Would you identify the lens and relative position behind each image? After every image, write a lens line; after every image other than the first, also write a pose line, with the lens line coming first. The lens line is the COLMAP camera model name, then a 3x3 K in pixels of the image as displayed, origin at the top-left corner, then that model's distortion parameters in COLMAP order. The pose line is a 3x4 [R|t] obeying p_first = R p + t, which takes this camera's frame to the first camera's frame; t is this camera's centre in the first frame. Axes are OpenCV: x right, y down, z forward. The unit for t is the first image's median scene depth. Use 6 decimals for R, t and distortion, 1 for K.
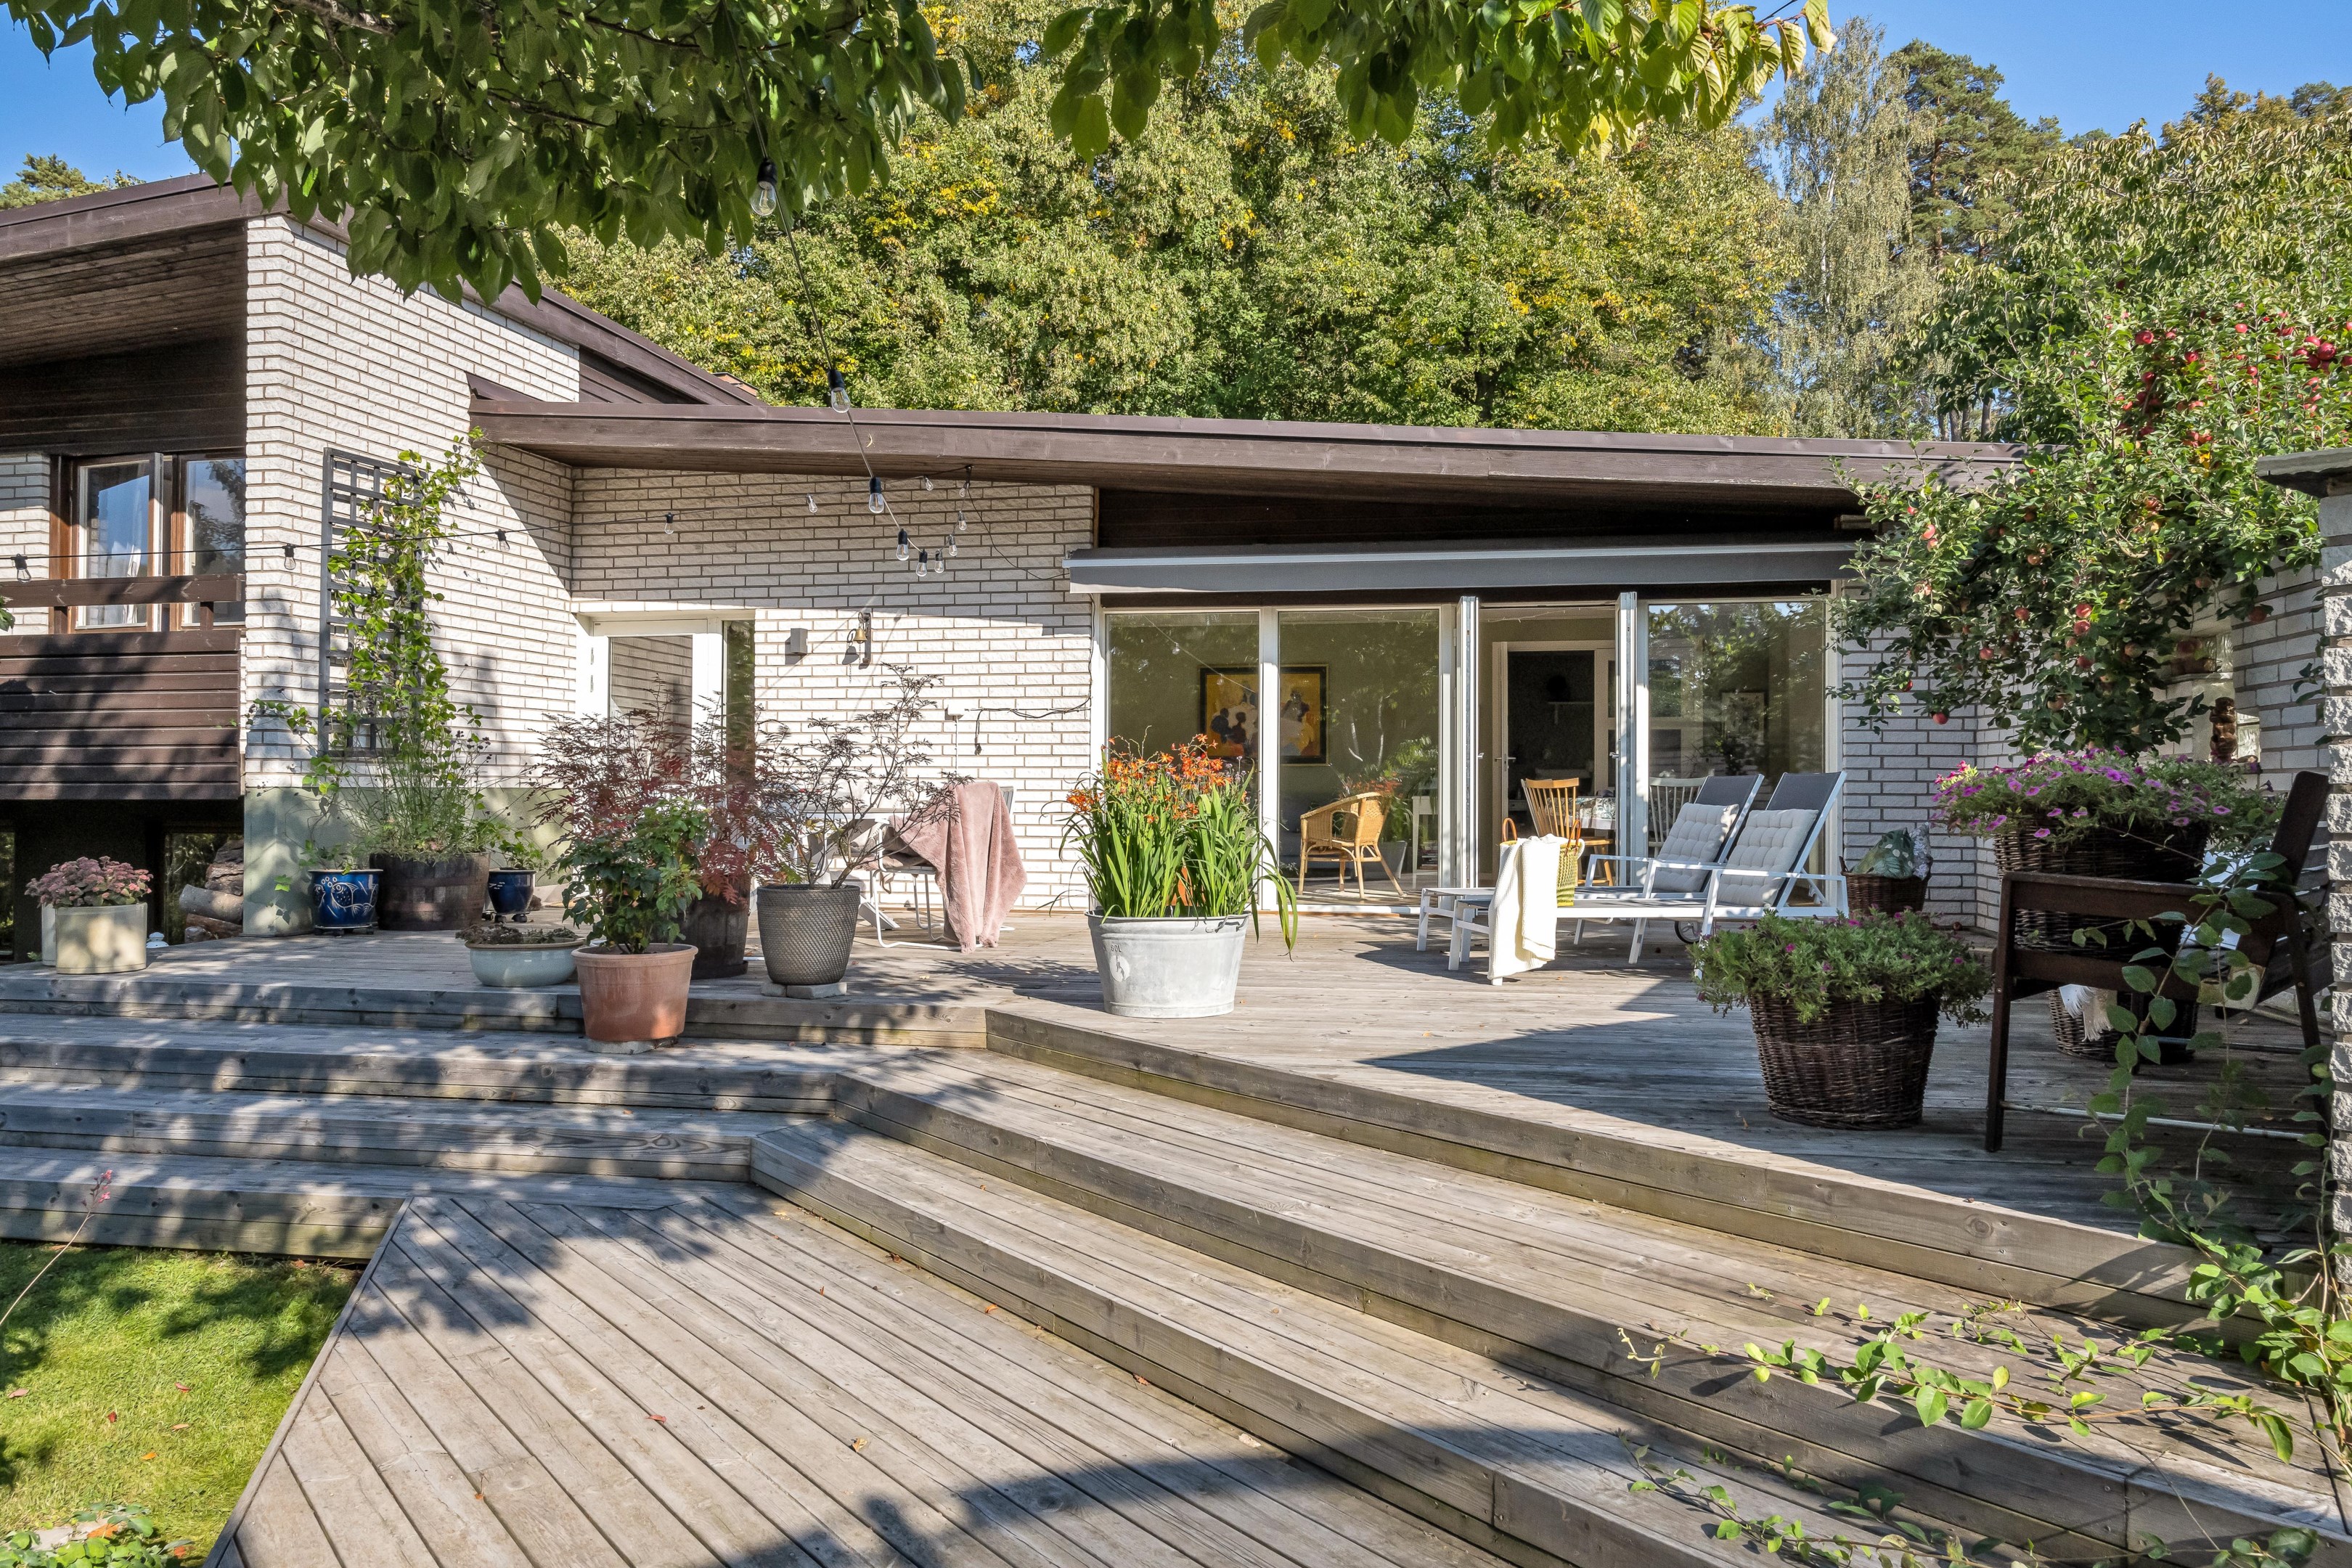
lens RADIAL K [[1638.6, 0, 1176.5], [0, 1638.6, 787.9], [0, 0, 1]] dist [0.000662, 0.000126]
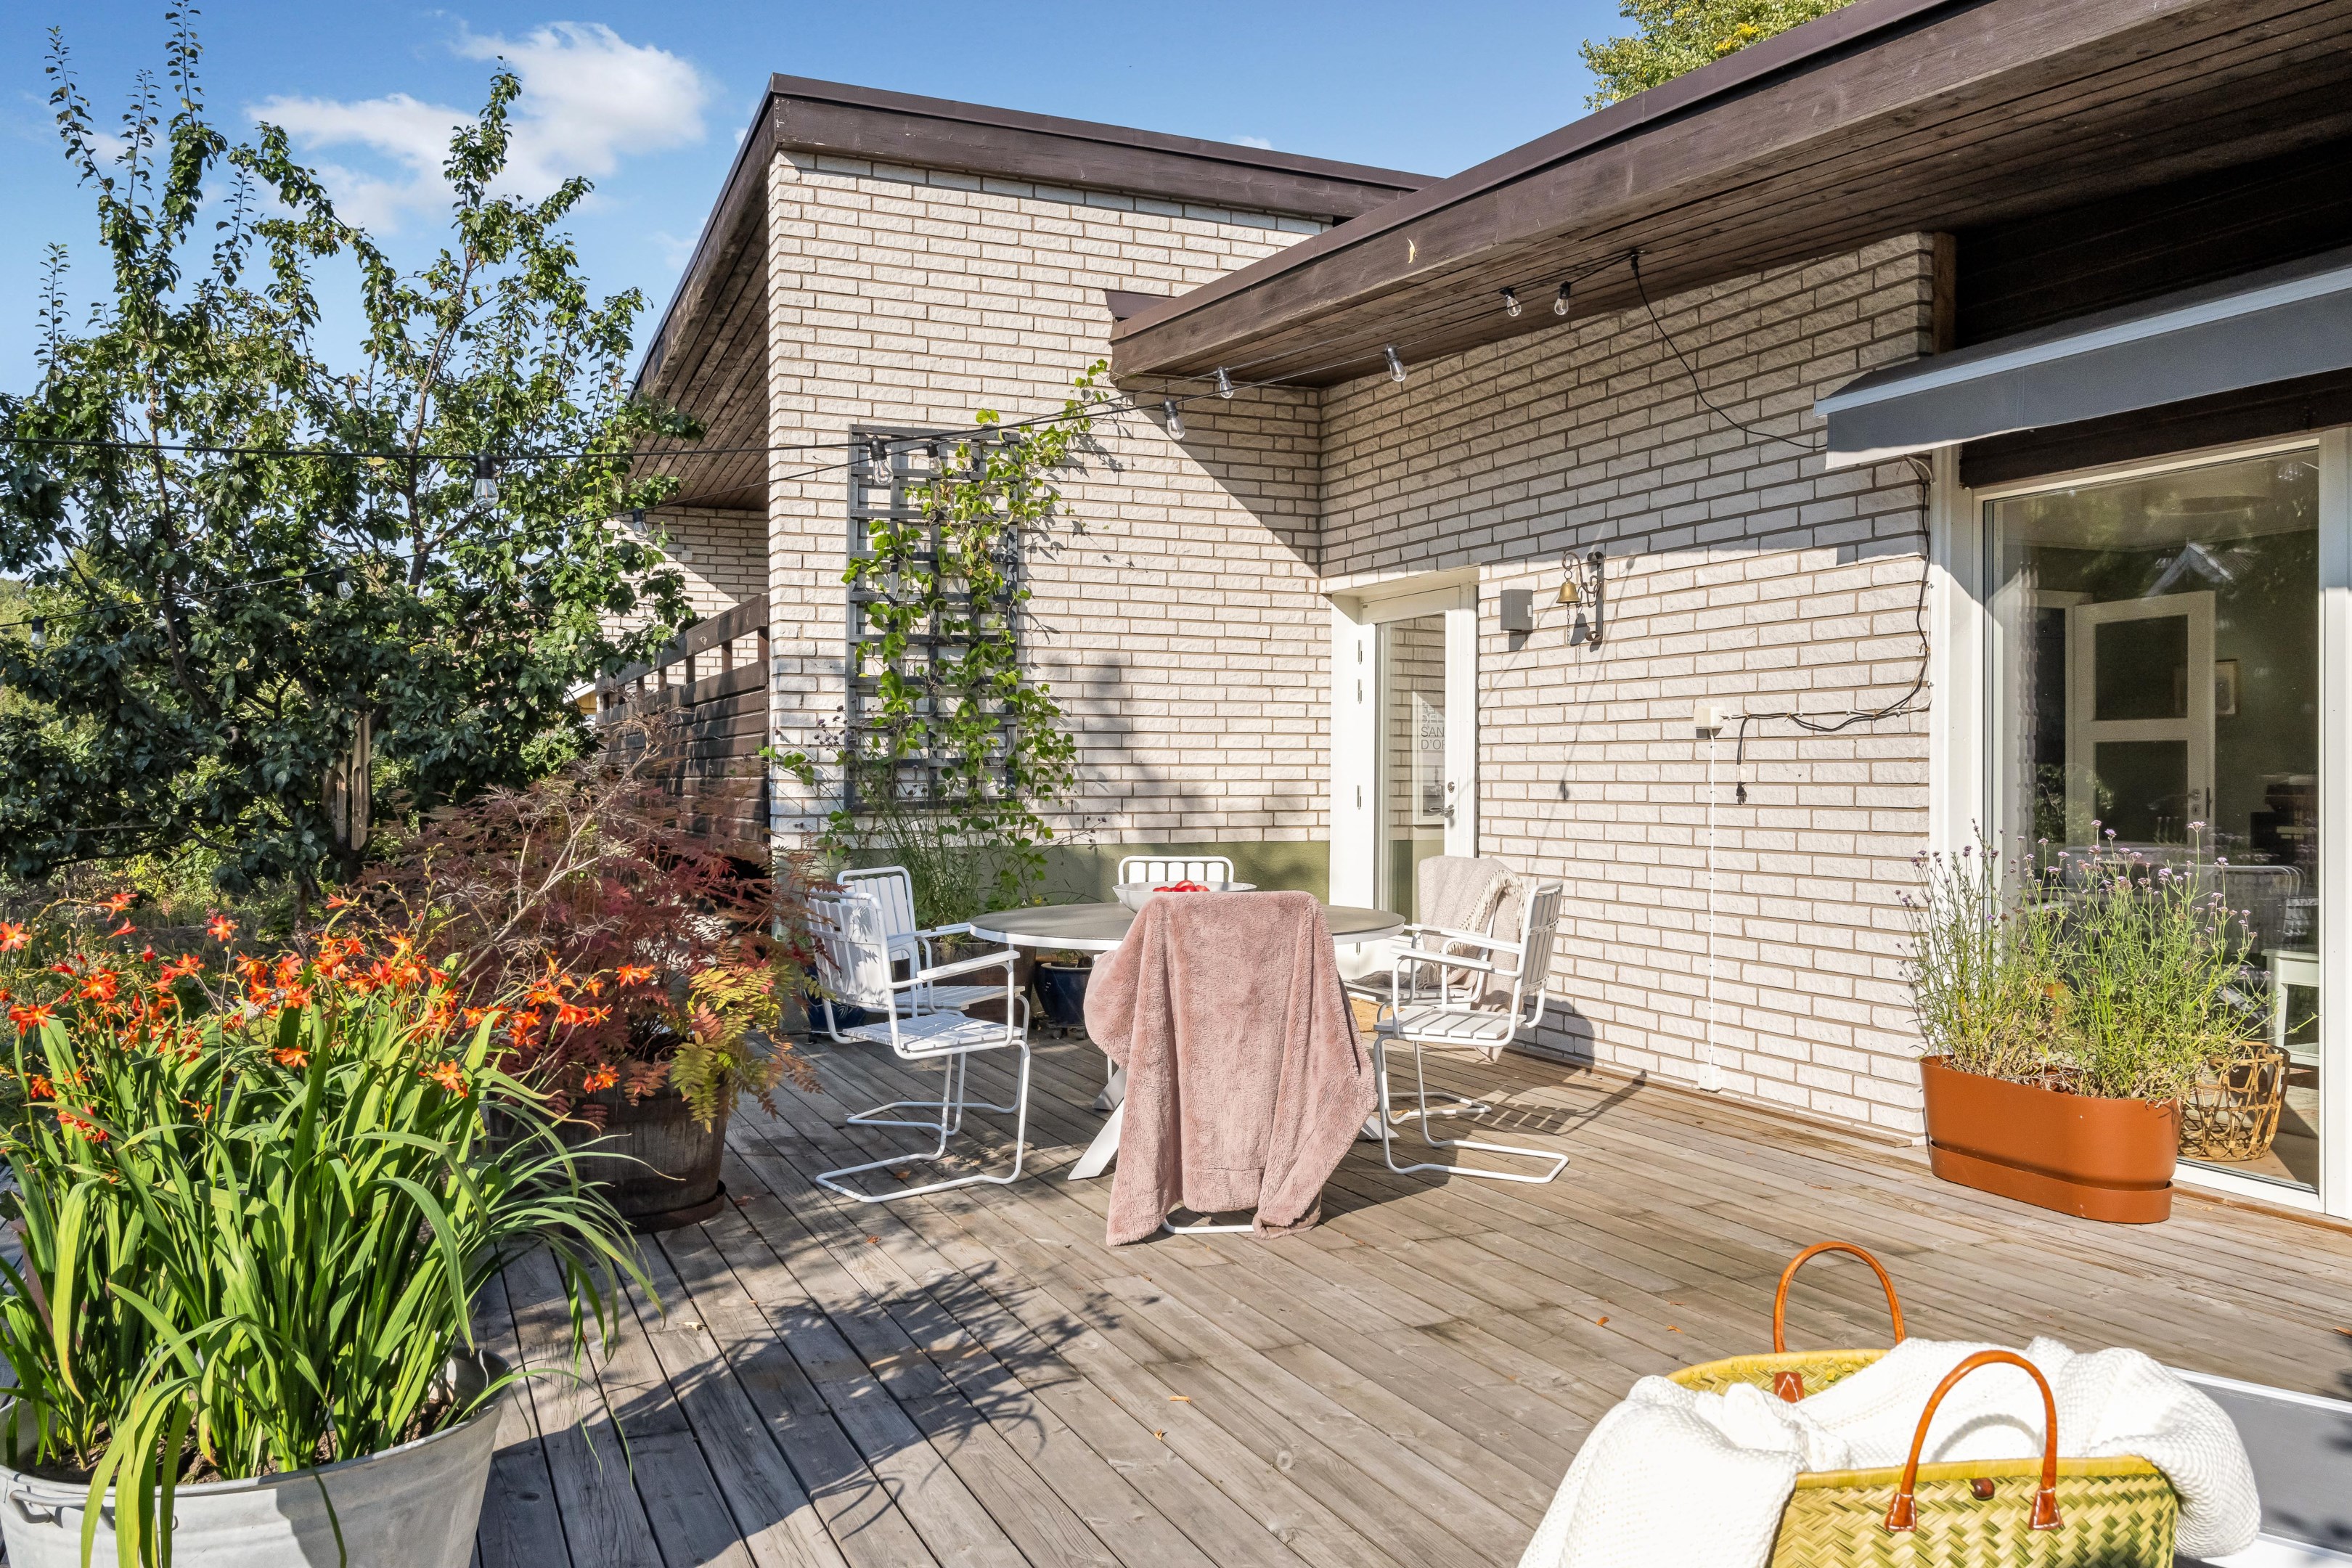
lens RADIAL K [[1789.6, 0, 1175.5], [0, 1789.6, 780.2], [0, 0, 1]] dist [0.003573, 0.001582]
pose [[0.573487, 0.000495, -0.819215, 0.243170], [0.005149, 0.999978, 0.004209, -0.031181], [0.819198, -0.006632, 0.573472, 0.528539]]
